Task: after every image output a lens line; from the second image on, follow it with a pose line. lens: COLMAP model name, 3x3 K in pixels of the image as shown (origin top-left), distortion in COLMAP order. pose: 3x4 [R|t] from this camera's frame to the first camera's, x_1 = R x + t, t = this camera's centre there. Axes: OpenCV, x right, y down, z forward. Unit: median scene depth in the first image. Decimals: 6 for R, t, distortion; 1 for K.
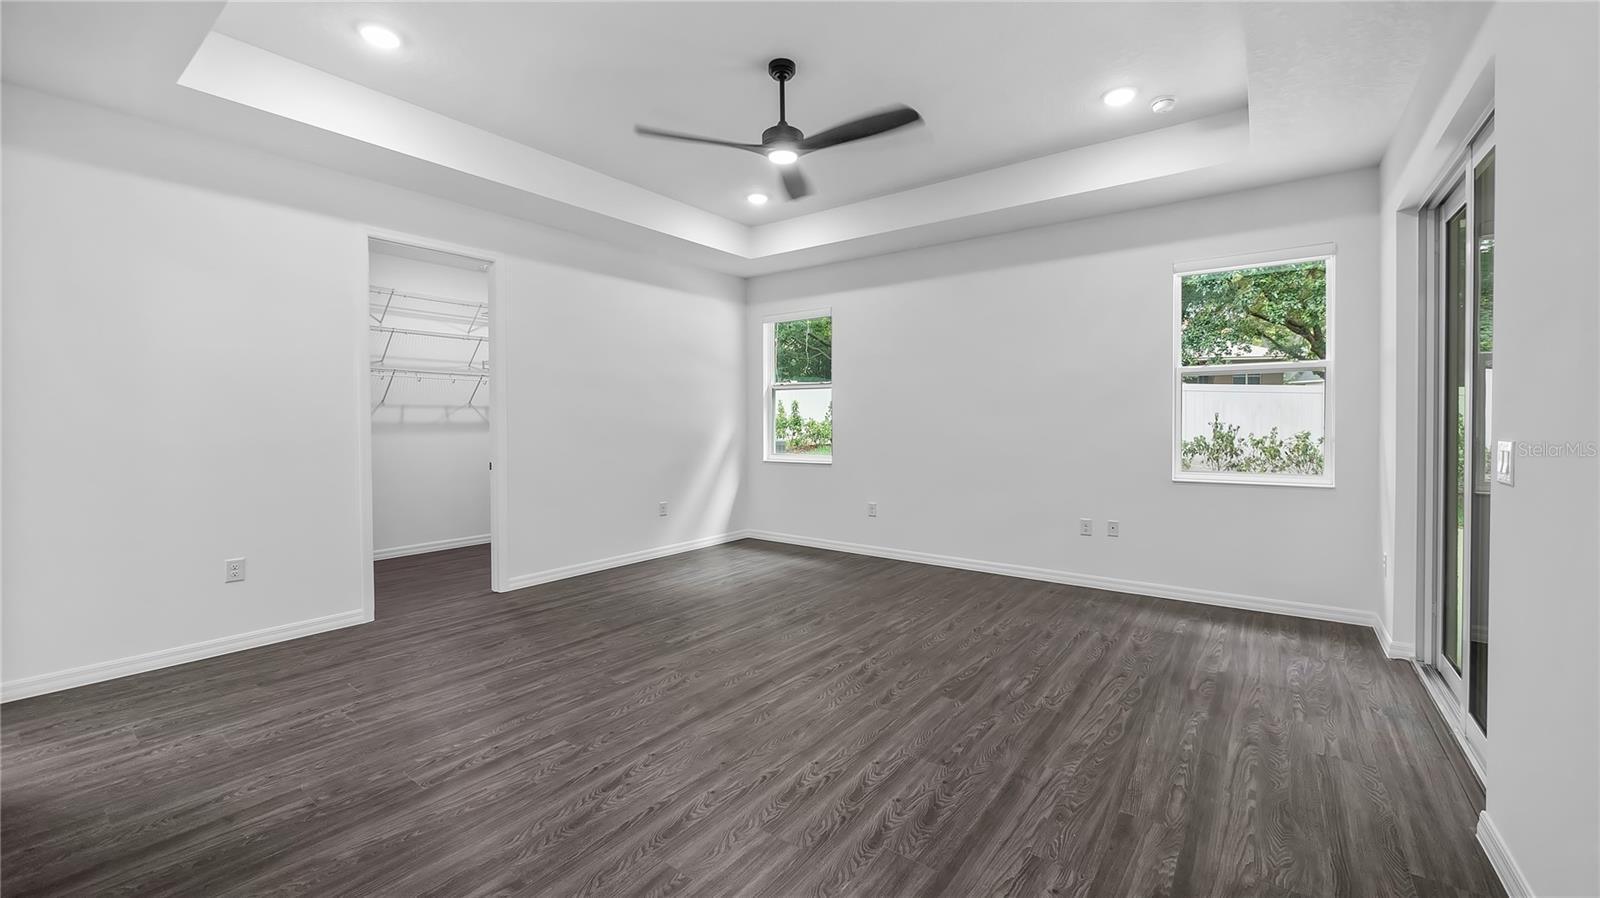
lens RADIAL K [[625.9, 0, 819.2], [0, 625.9, 415.9], [0, 0, 1]] dist [-0.001746, -0.000211]
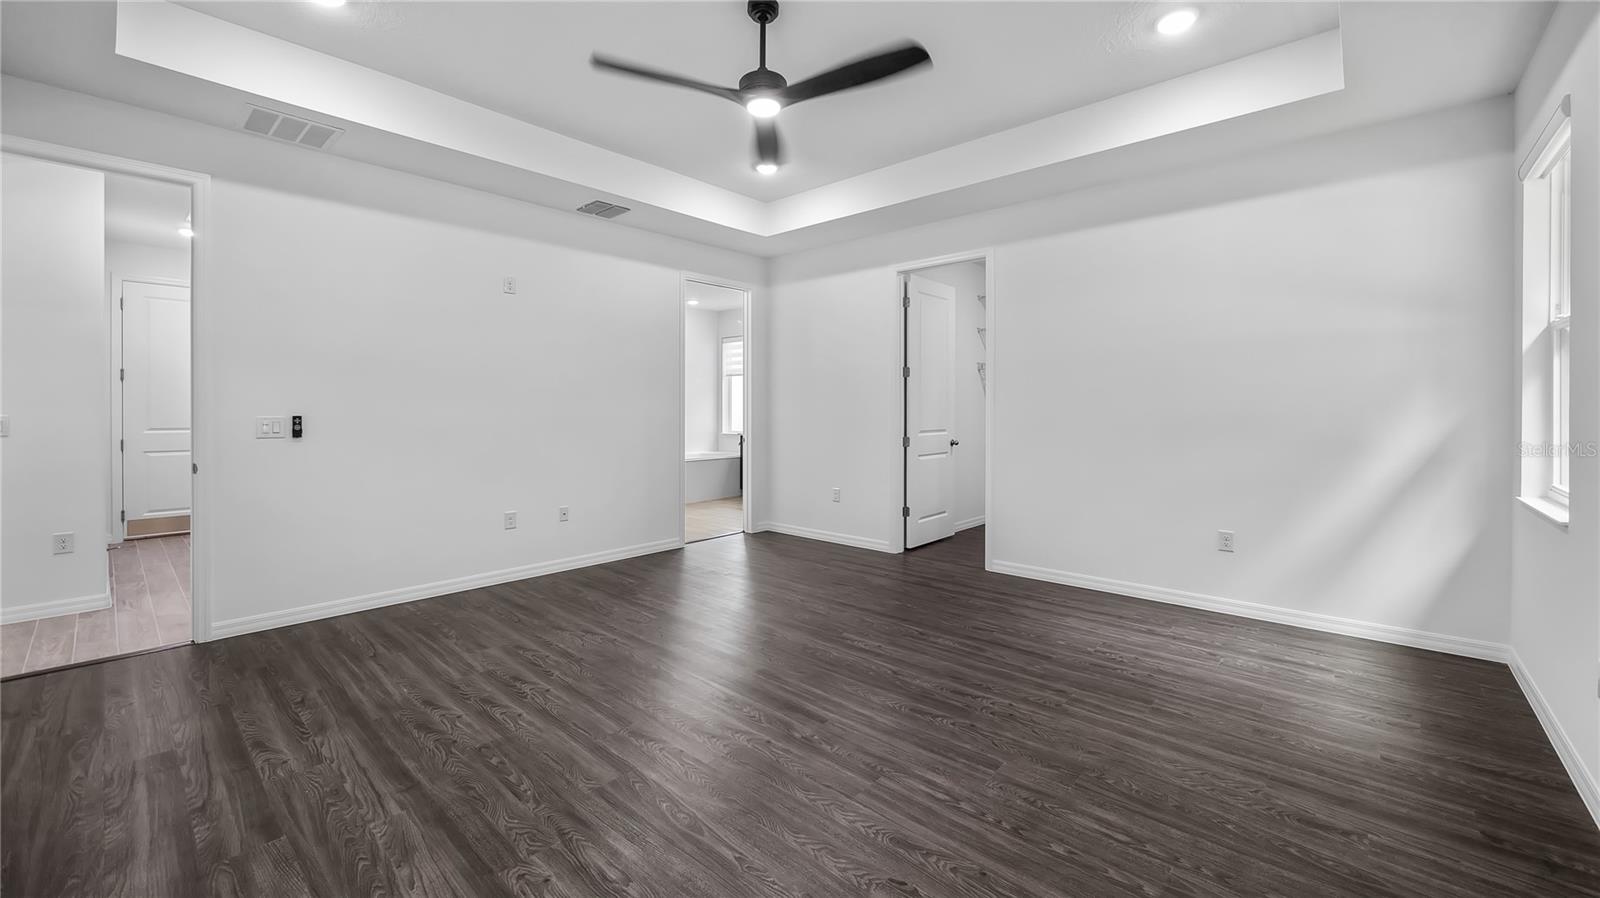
lens RADIAL K [[625.9, 0, 819.2], [0, 625.9, 415.9], [0, 0, 1]] dist [-0.001746, -0.000211]
pose [[-0.097662, 0.012578, -0.995140, 1.155850], [0.010485, 0.999878, 0.011609, 0.009696], [0.995164, -0.009300, -0.097782, 1.656086]]
